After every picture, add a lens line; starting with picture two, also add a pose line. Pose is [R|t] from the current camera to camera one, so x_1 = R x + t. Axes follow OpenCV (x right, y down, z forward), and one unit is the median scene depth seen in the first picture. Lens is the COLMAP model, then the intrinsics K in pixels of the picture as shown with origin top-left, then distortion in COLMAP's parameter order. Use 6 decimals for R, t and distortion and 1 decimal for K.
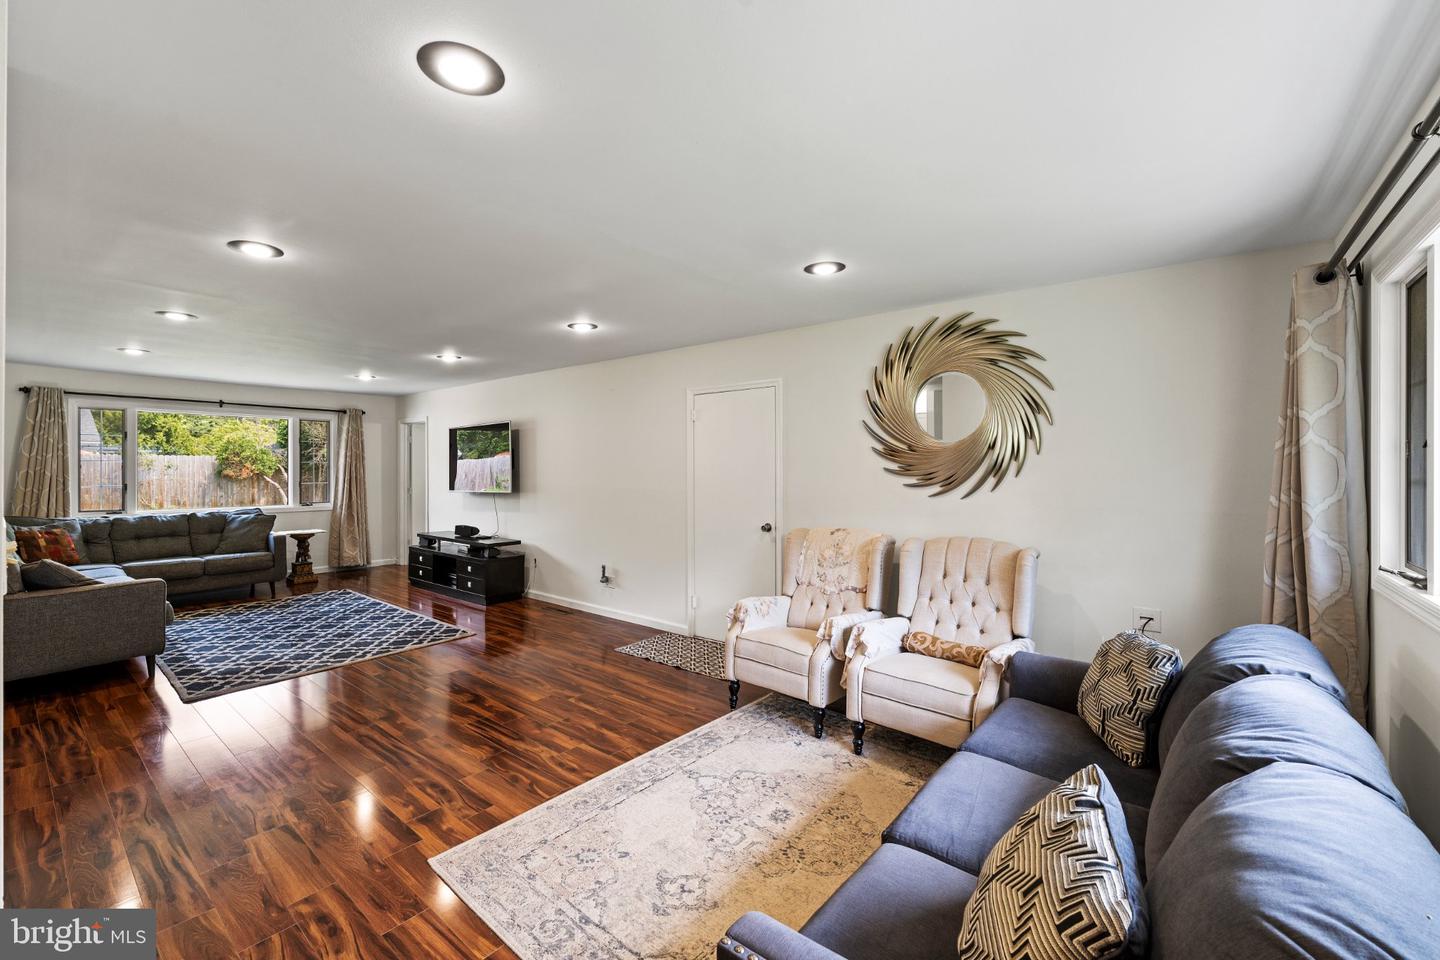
lens RADIAL K [[567.6, 0, 701.1], [0, 567.6, 483.4], [0, 0, 1]] dist [0.000831, 0.000042]
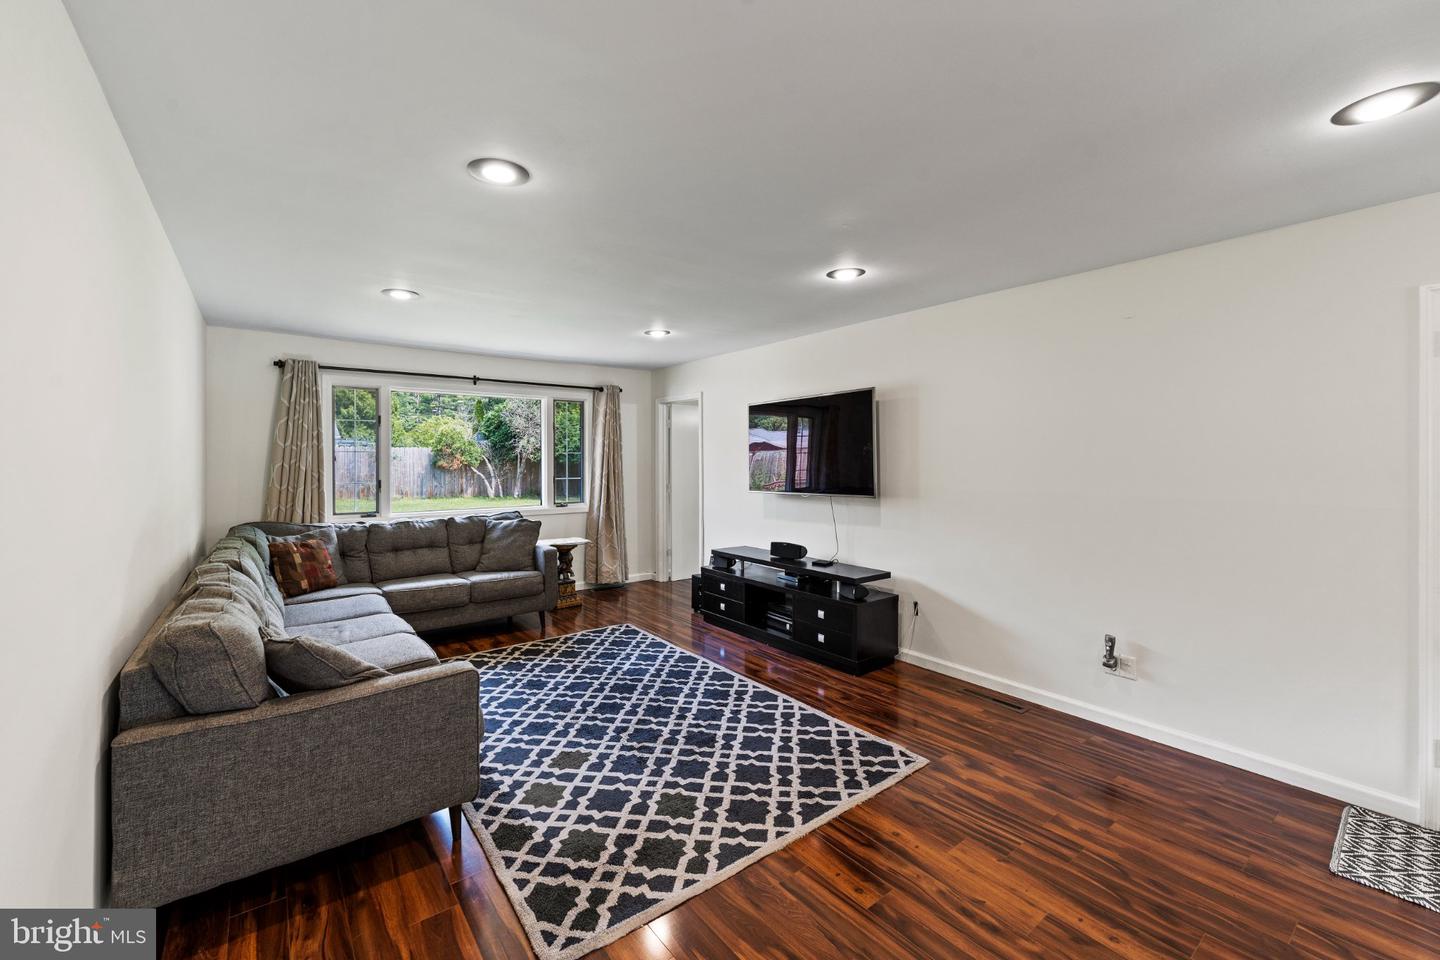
lens RADIAL K [[567.6, 0, 701.1], [0, 567.6, 483.4], [0, 0, 1]] dist [0.000831, 0.000042]
pose [[0.970835, 0.009171, -0.239575, -0.373278], [-0.005124, 0.999834, 0.017507, -0.010611], [0.239695, -0.015769, 0.970720, 0.323269]]
